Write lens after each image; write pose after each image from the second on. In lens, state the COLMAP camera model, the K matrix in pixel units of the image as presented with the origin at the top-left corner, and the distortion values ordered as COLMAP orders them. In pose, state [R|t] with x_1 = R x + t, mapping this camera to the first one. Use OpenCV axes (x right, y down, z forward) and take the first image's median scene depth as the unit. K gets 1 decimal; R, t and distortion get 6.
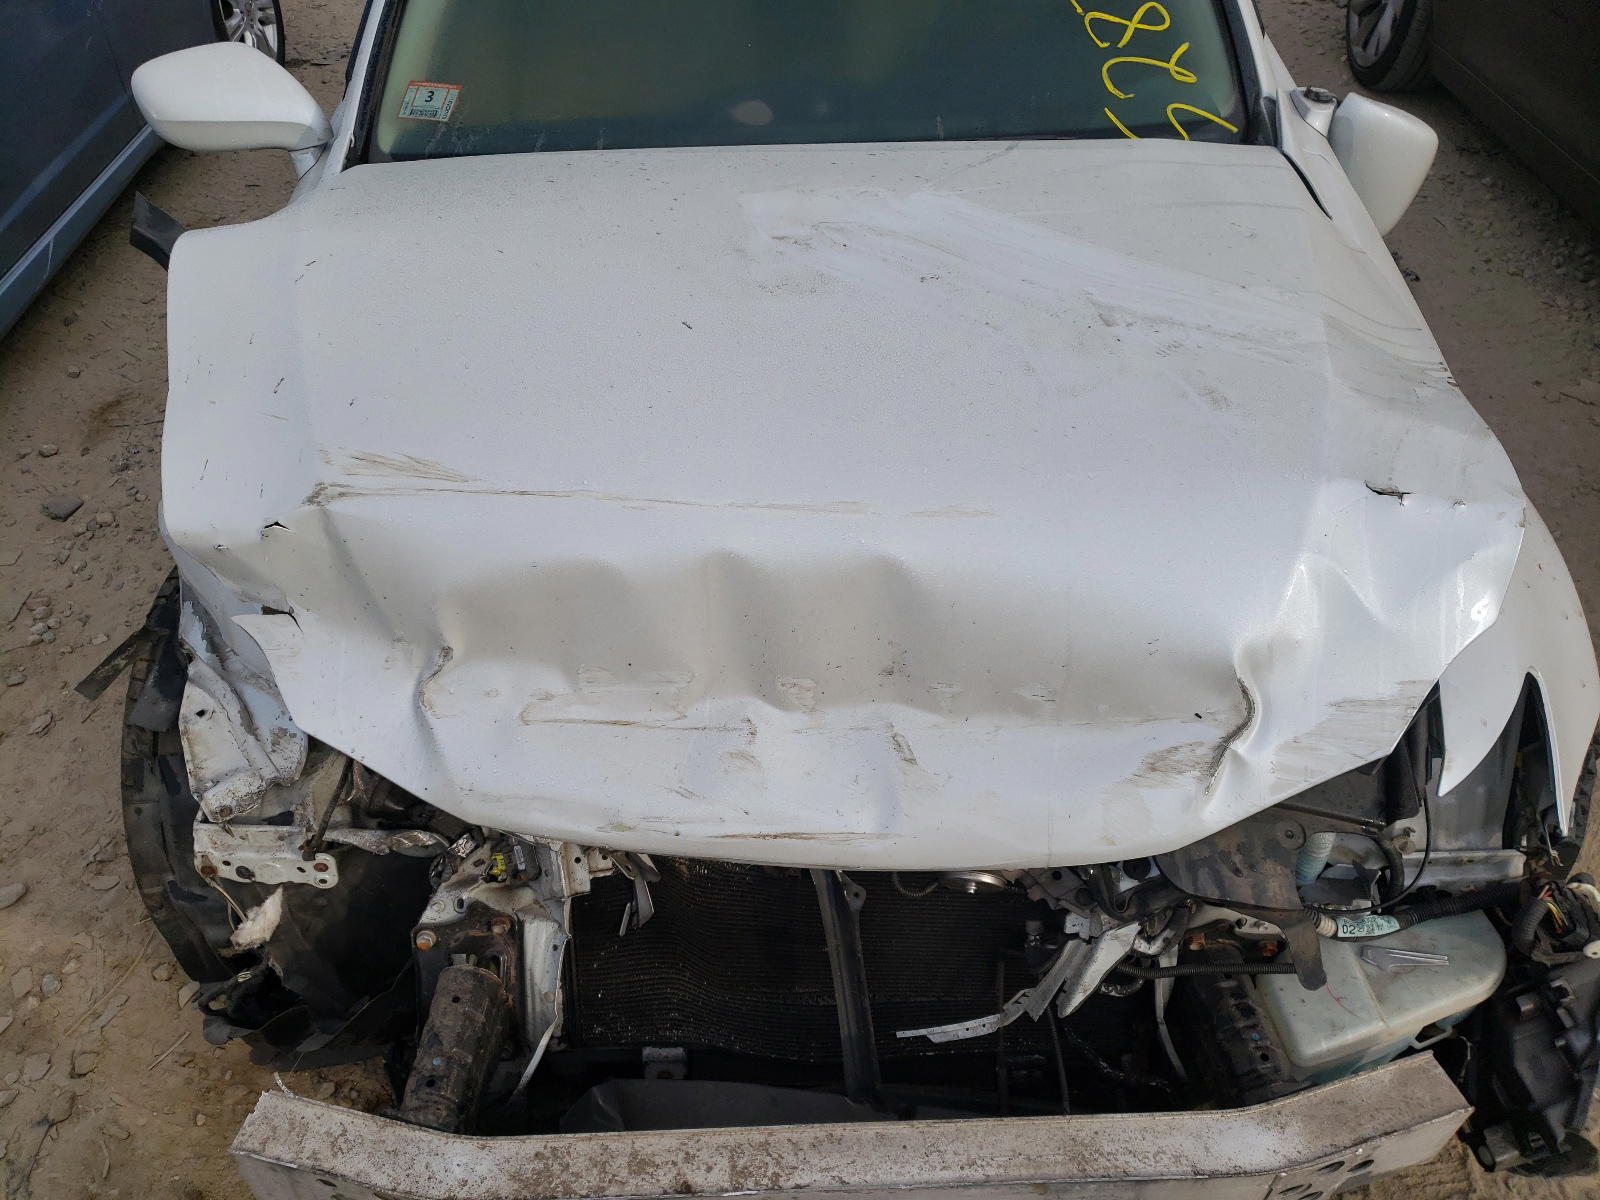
lens RADIAL K [[1206.5, 0, 775.0], [0, 1206.5, 600.1], [0, 0, 1]] dist [0.005786, -0.035037]
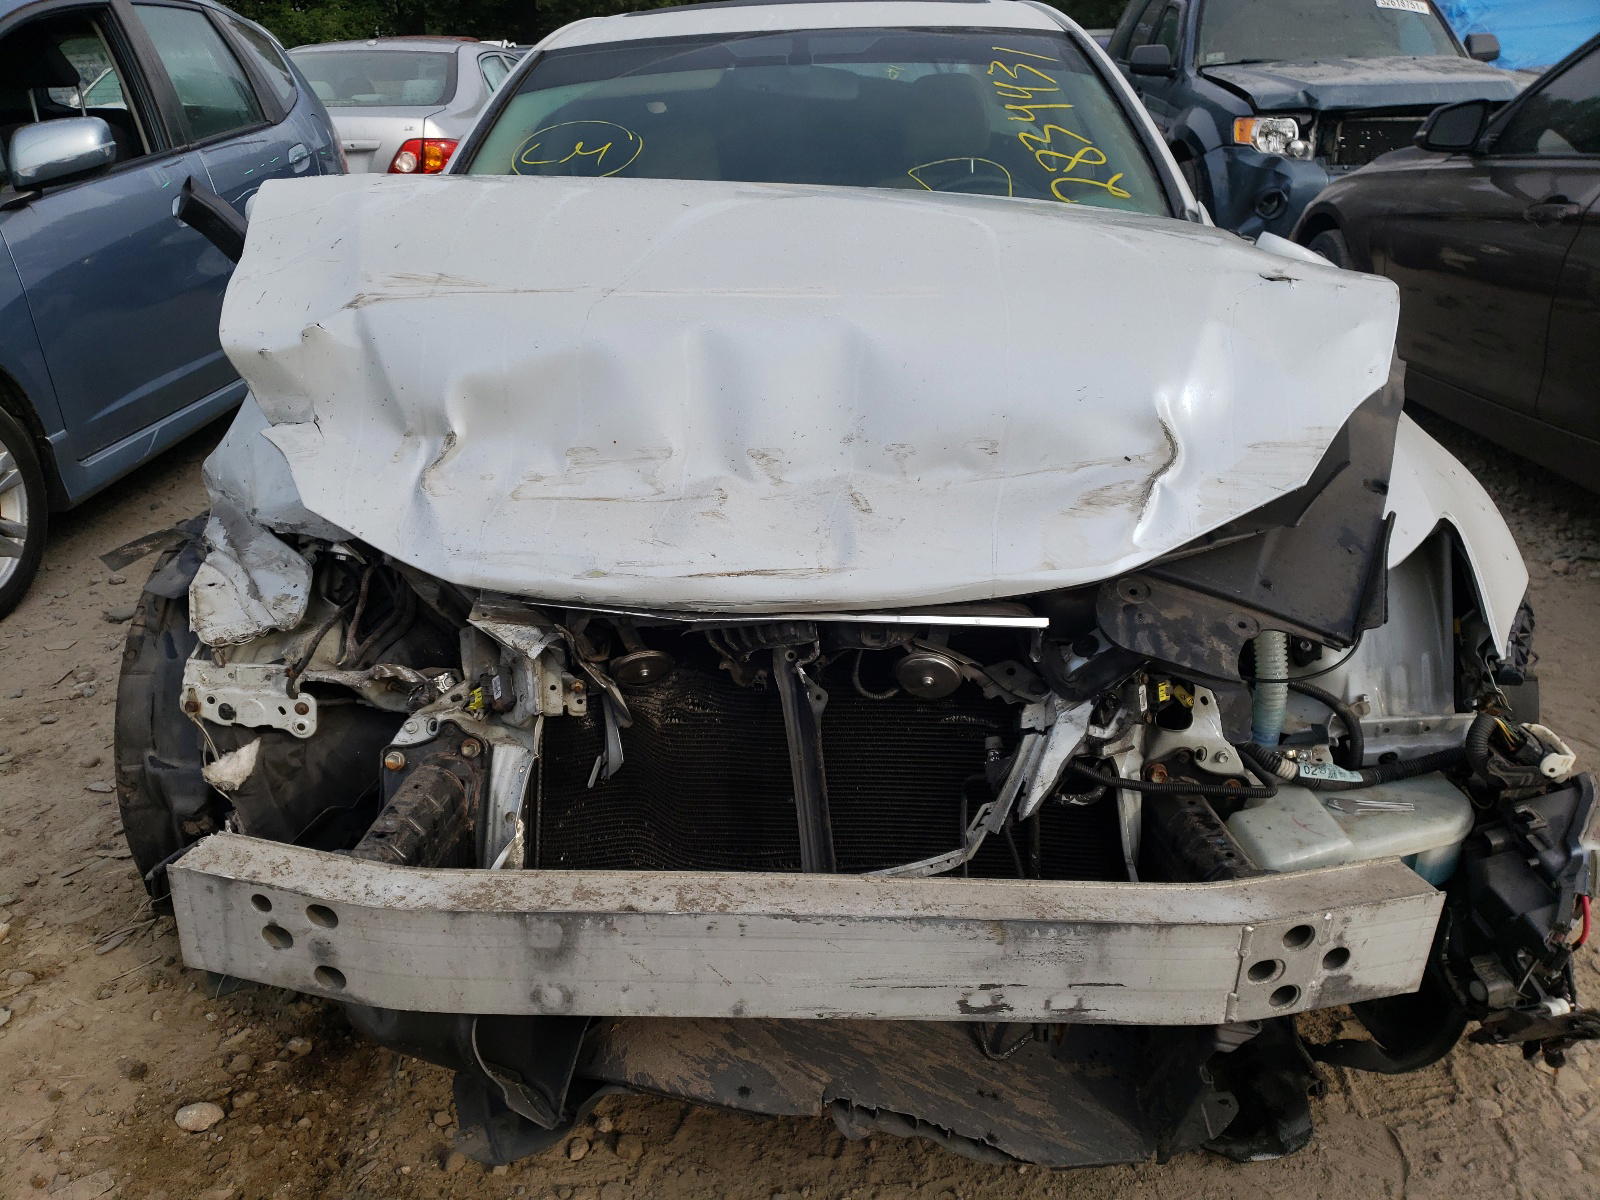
lens RADIAL K [[1224.5, 0, 801.1], [0, 1224.5, 750.8], [0, 0, 1]] dist [0.055841, -0.166912]
pose [[0.999519, 0.029374, -0.009913, 0.063771], [-0.031001, 0.947144, -0.319308, 0.621546], [0.000010, 0.319462, 0.947599, 0.022790]]
